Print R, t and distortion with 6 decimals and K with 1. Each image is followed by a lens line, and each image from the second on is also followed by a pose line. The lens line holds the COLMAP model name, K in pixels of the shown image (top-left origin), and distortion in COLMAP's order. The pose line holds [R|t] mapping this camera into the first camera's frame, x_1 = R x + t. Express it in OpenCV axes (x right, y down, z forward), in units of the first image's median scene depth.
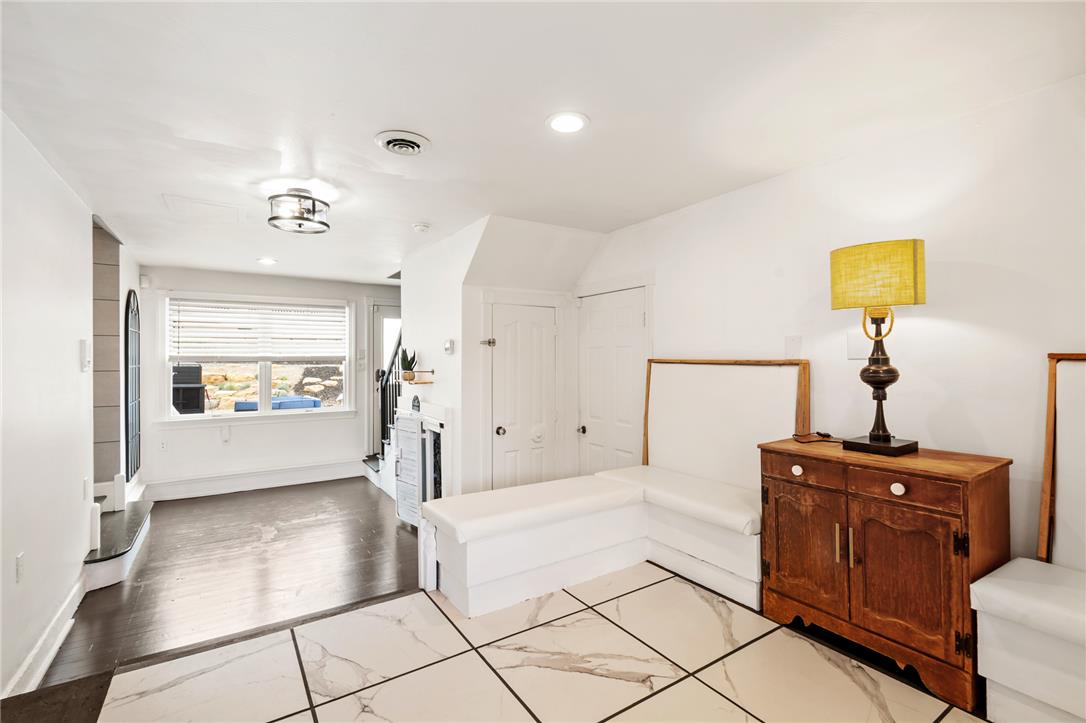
lens RADIAL K [[492.4, 0, 552.2], [0, 492.4, 361.8], [0, 0, 1]] dist [0.004625, -0.000522]
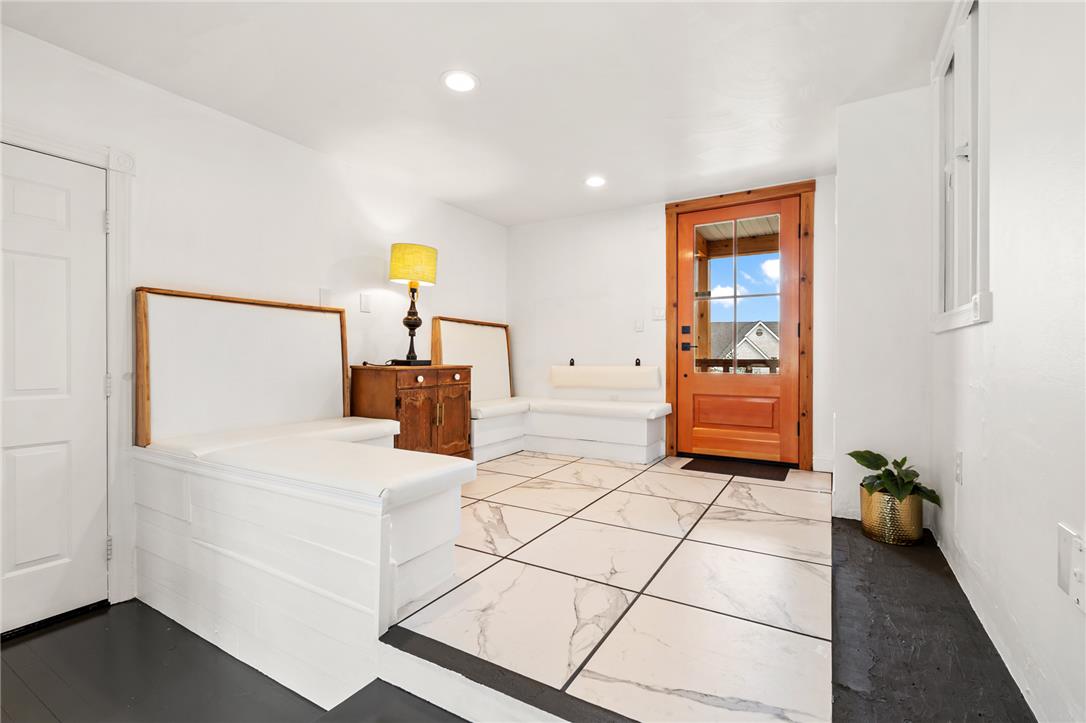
lens RADIAL K [[492.4, 0, 548.3], [0, 492.4, 359.3], [0, 0, 1]] dist [0.004625, -0.000522]
pose [[-0.447497, 0.001712, 0.894284, -1.124968], [0.003119, 0.999995, -0.000353, 0.164527], [-0.894280, 0.002631, -0.447501, 1.378567]]
